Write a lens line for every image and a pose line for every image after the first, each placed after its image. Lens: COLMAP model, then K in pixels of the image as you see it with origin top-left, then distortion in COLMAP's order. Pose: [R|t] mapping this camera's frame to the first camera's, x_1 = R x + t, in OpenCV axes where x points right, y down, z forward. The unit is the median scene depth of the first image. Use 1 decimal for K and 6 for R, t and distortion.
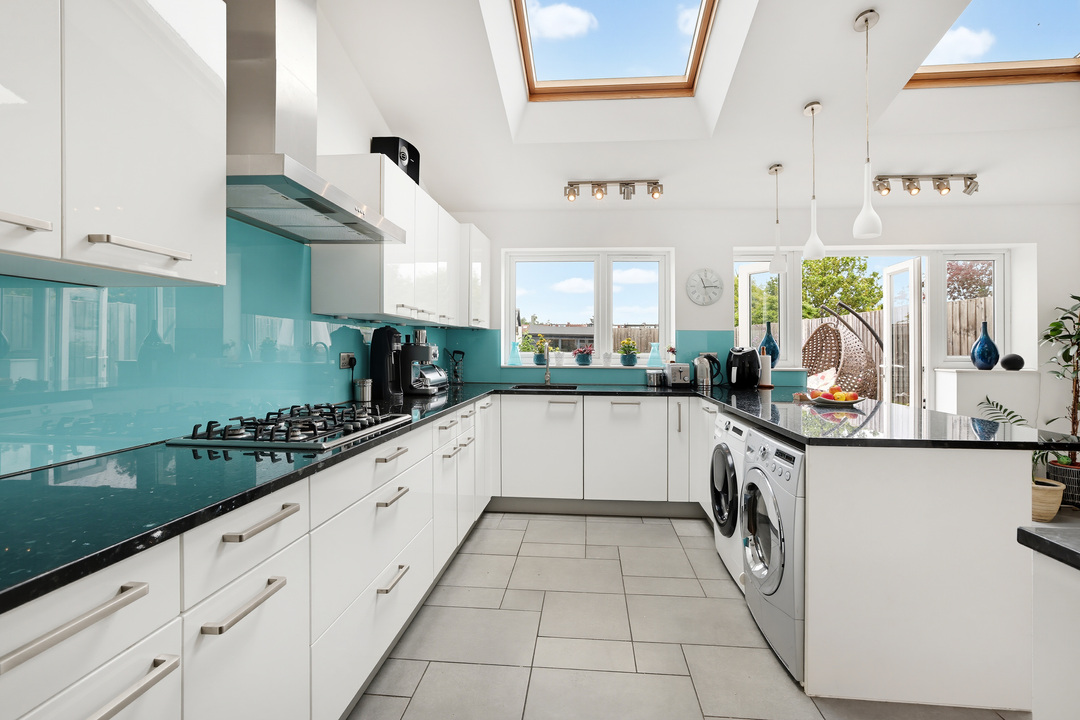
lens RADIAL K [[501.6, 0, 540.7], [0, 501.6, 343.7], [0, 0, 1]] dist [0.002294, 0.000755]
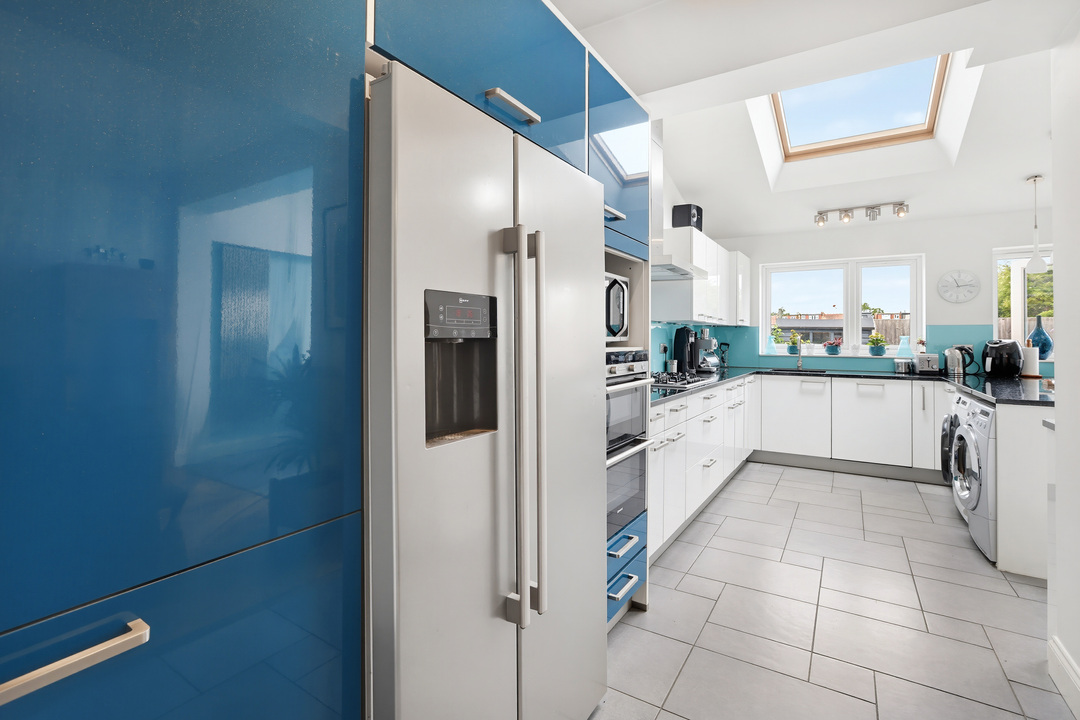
lens RADIAL K [[489.4, 0, 537.9], [0, 489.4, 340.6], [0, 0, 1]] dist [0.000350, 0.000712]
pose [[0.891292, -0.001144, -0.453429, -0.016562], [0.004108, 0.999976, 0.005551, -0.001556], [0.453411, -0.006810, 0.891275, -0.447918]]
